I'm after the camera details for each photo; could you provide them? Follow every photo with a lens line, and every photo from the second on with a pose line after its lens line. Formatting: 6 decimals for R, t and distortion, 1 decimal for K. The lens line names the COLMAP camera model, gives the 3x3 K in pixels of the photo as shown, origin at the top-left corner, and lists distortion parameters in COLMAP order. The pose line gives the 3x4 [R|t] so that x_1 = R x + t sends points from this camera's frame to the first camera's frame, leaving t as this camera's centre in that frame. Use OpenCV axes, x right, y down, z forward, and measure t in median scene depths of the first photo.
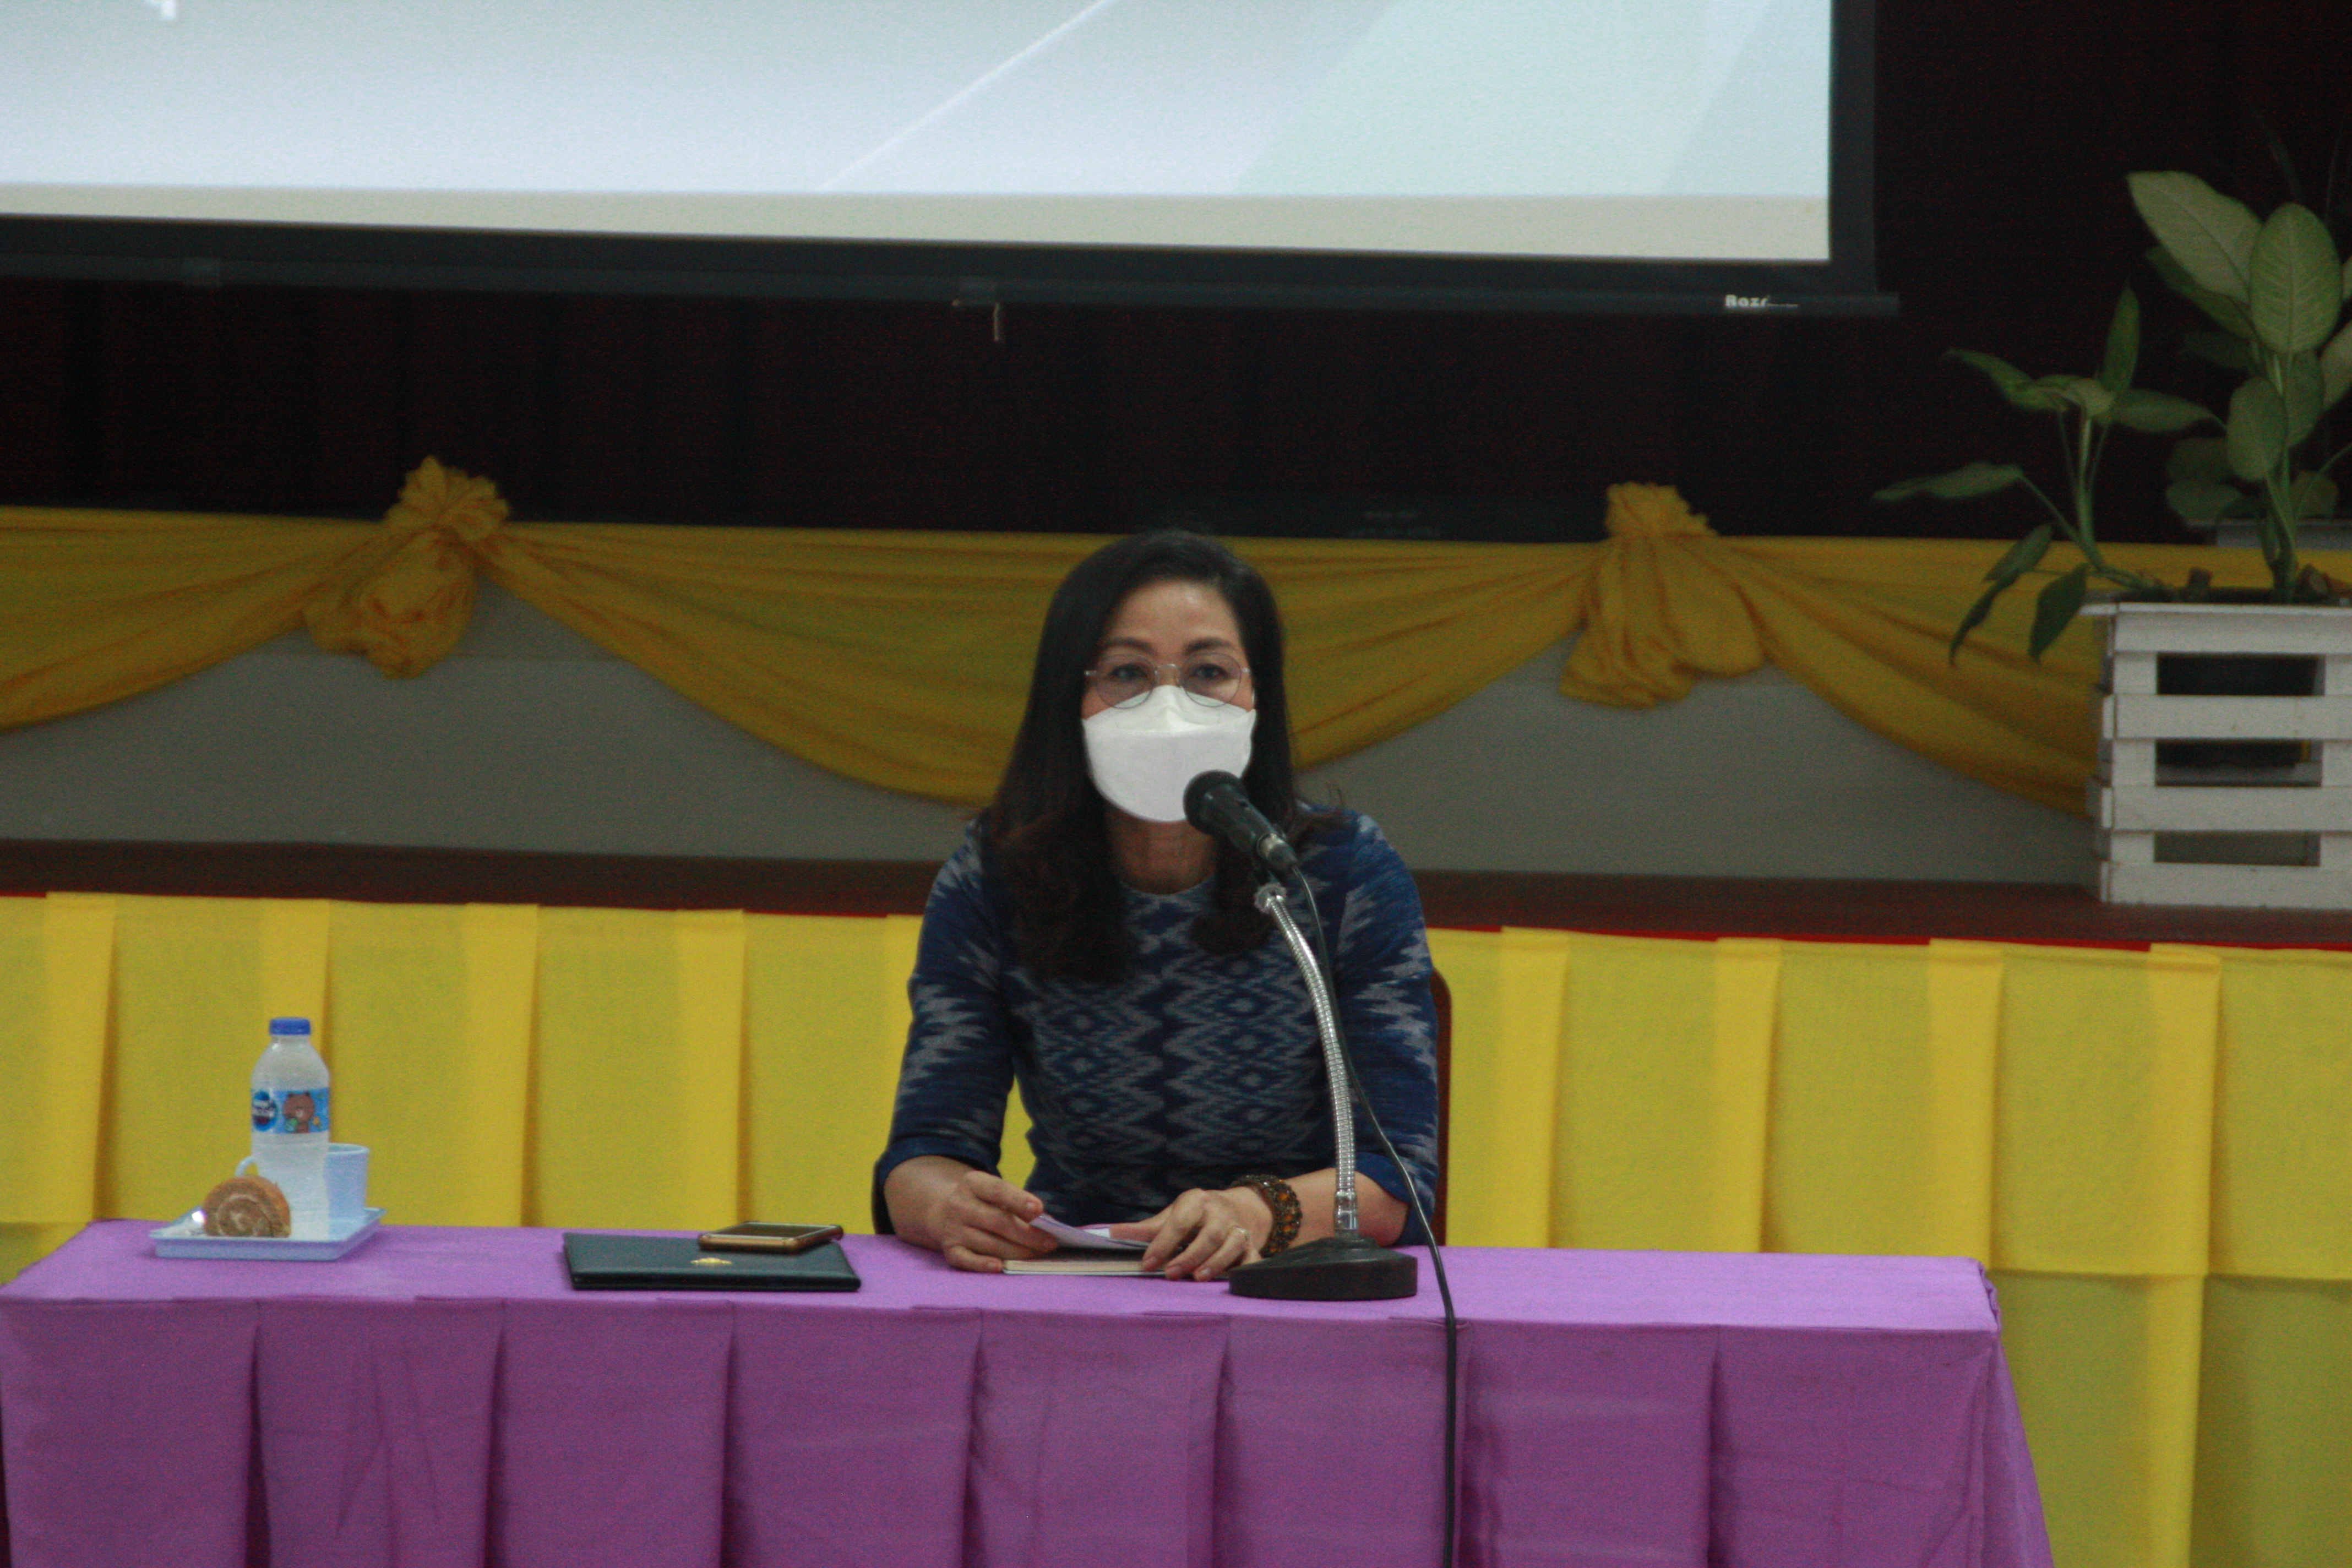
lens RADIAL K [[11572.8, 0, 1176.0], [0, 11572.8, 784.0], [0, 0, 1]] dist [1.915366, -1.475427]
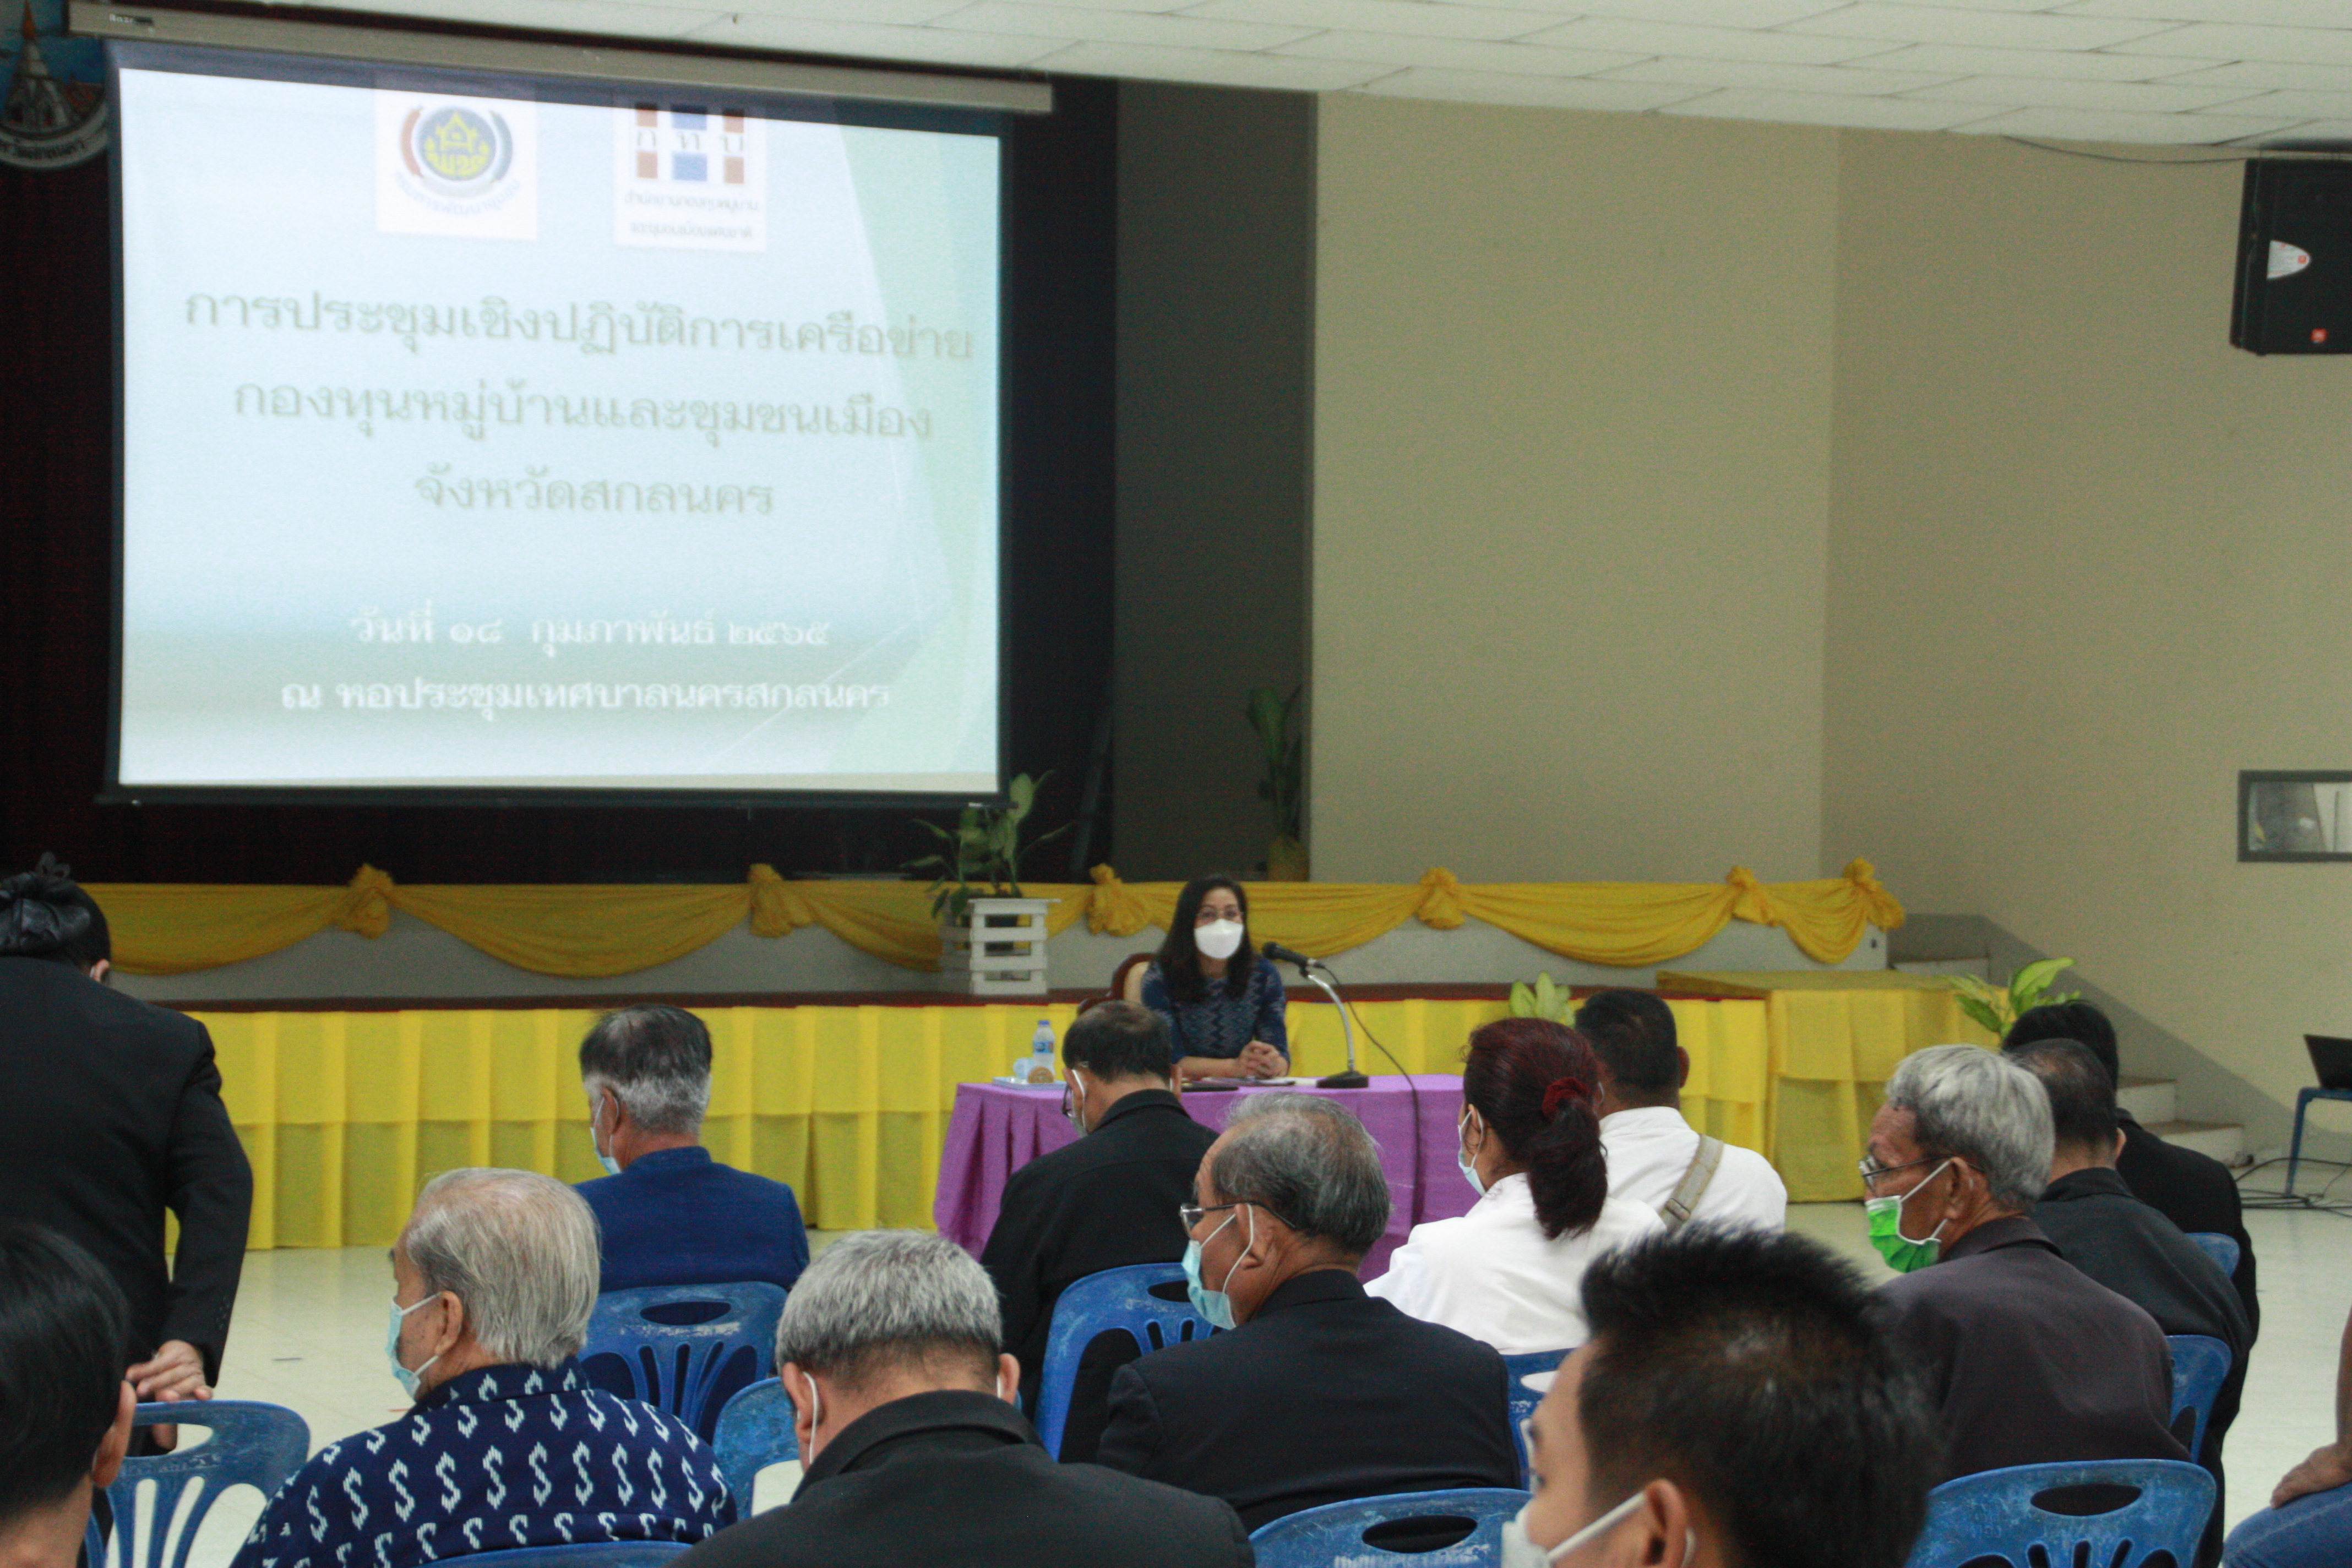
lens RADIAL K [[4985.6, 0, 1176.0], [0, 4985.6, 784.0], [0, 0, 1]] dist [0.383666, 0.617108]
pose [[0.901055, -0.012249, 0.433531, -0.450887], [0.030247, 0.998942, -0.034641, 0.001791], [-0.432648, 0.044326, 0.900473, -0.231875]]
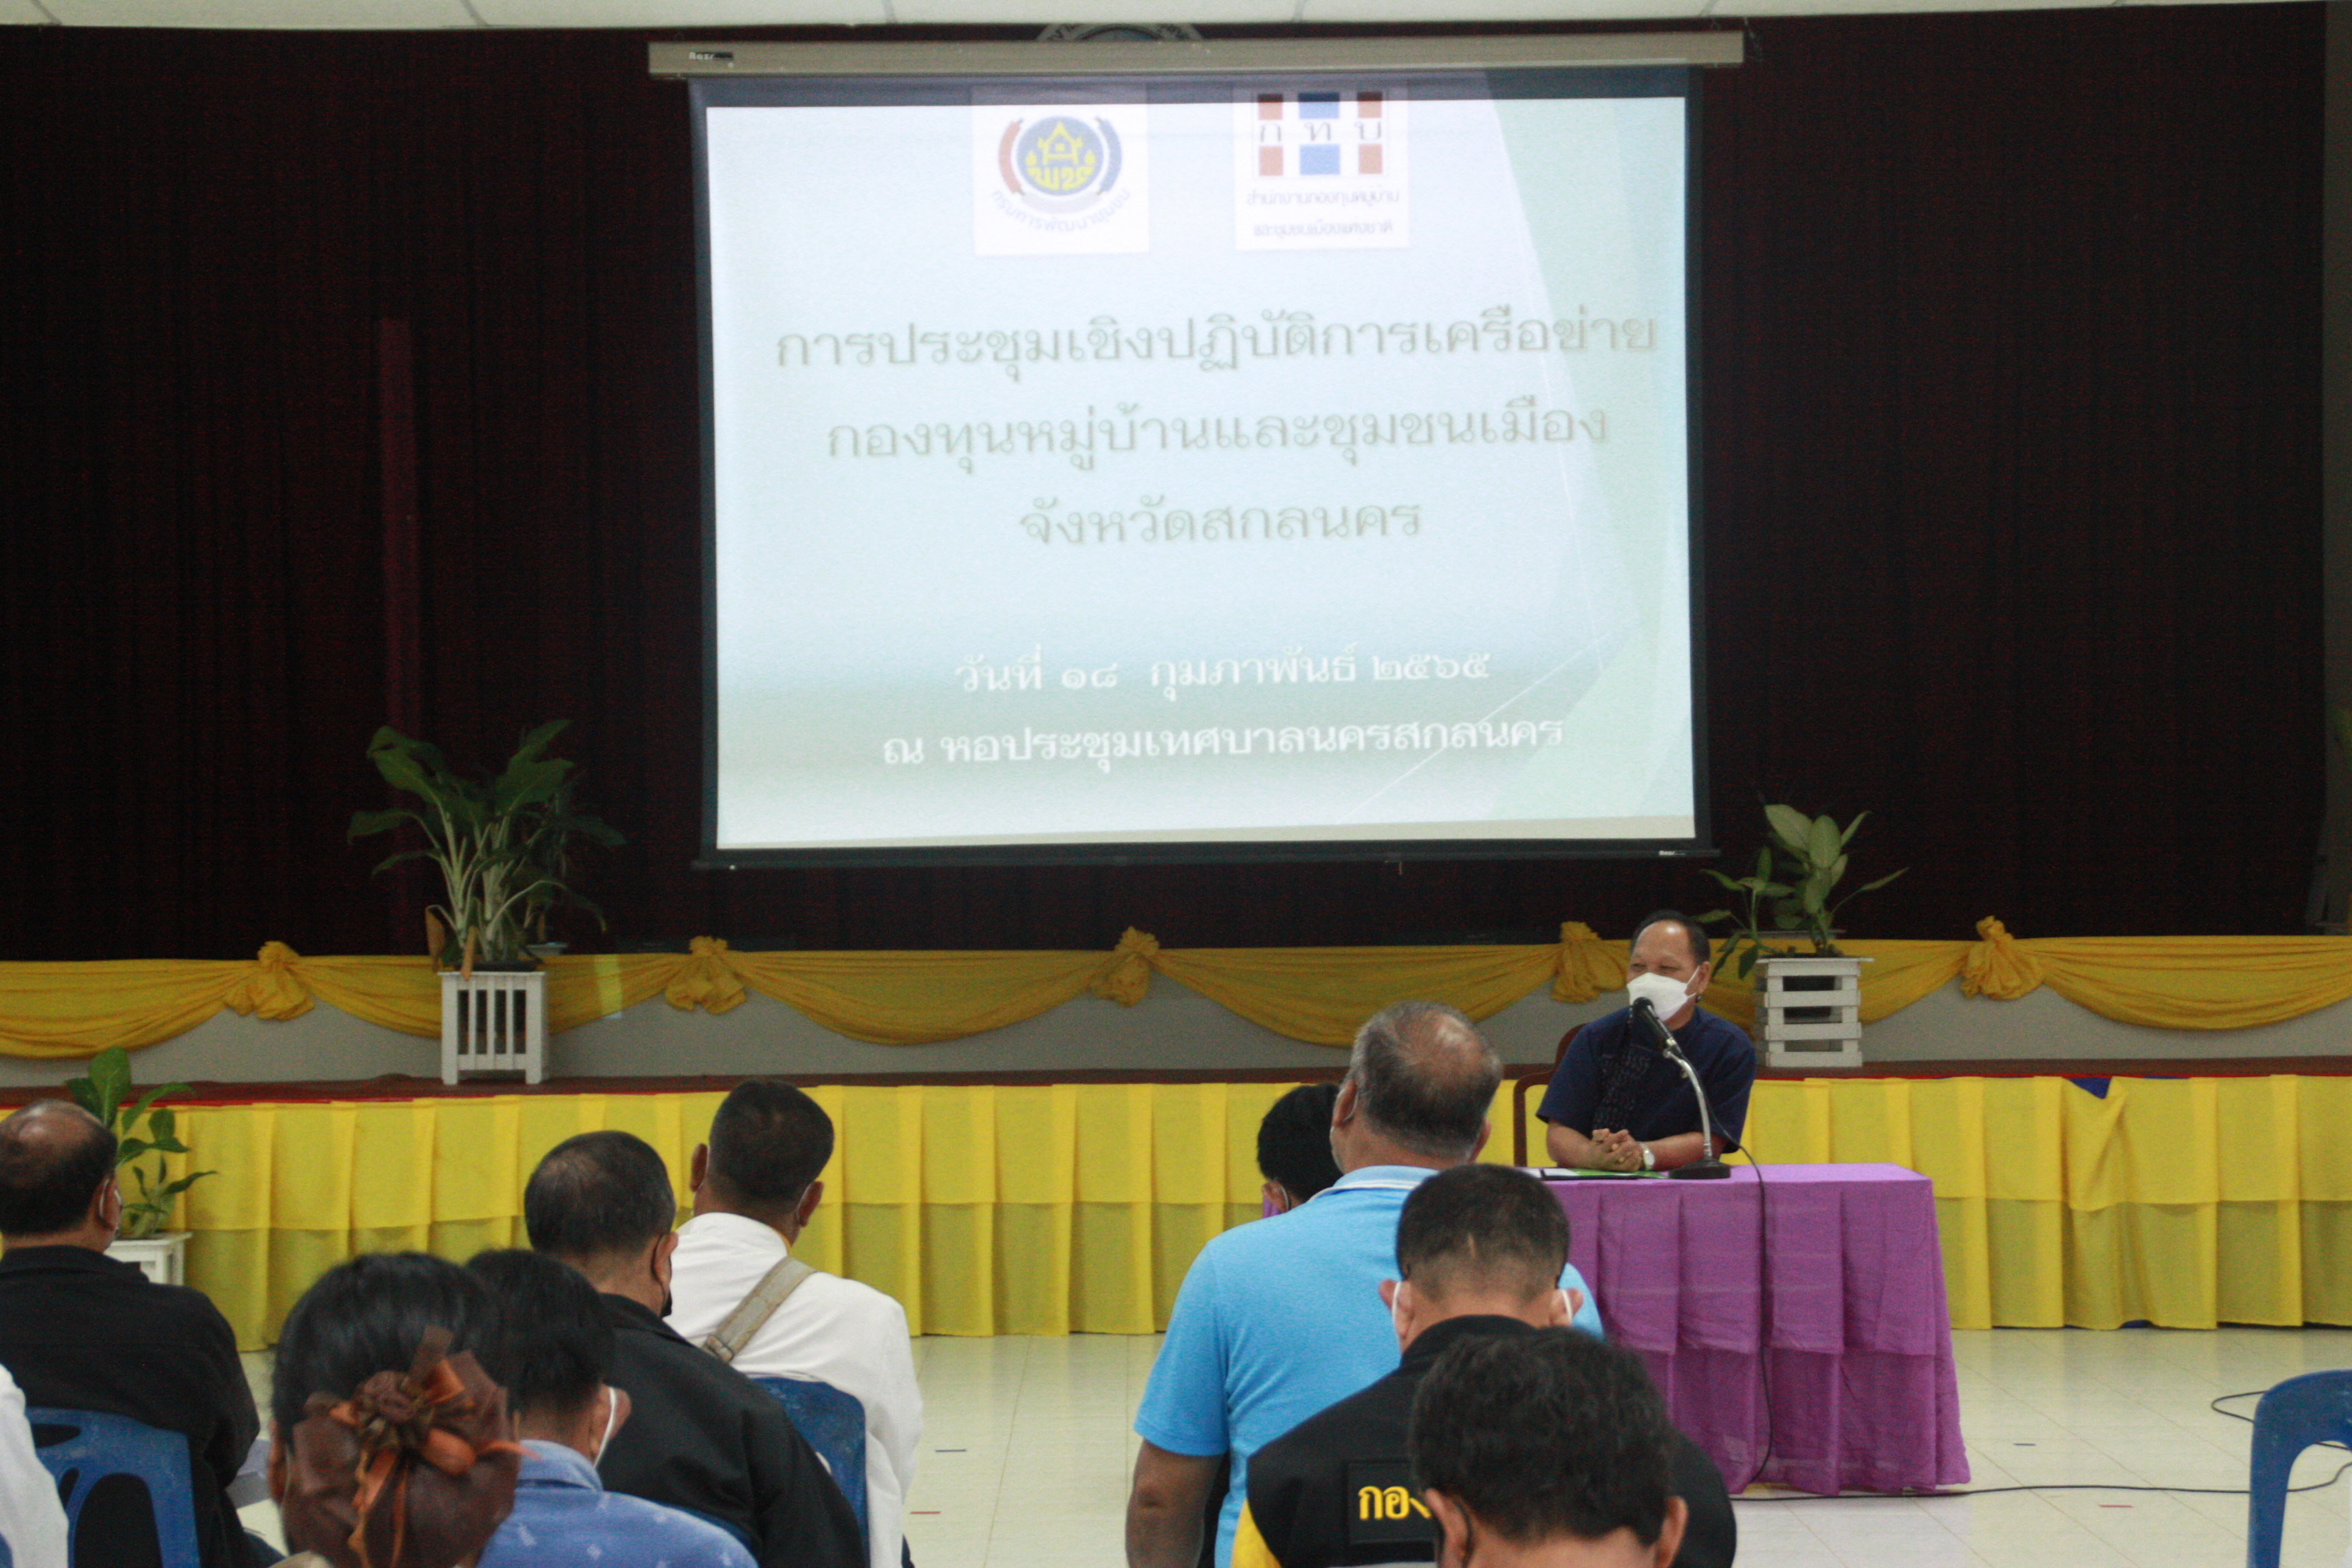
lens RADIAL K [[5296.8, 0, 1152.3], [0, 5296.8, 784.2], [0, 0, 1]] dist [0.428994, -0.075665]
pose [[0.997987, -0.031407, 0.055092, -0.133473], [0.034549, 0.997773, -0.057049, 0.010357], [-0.053178, 0.058838, 0.996850, -0.253928]]
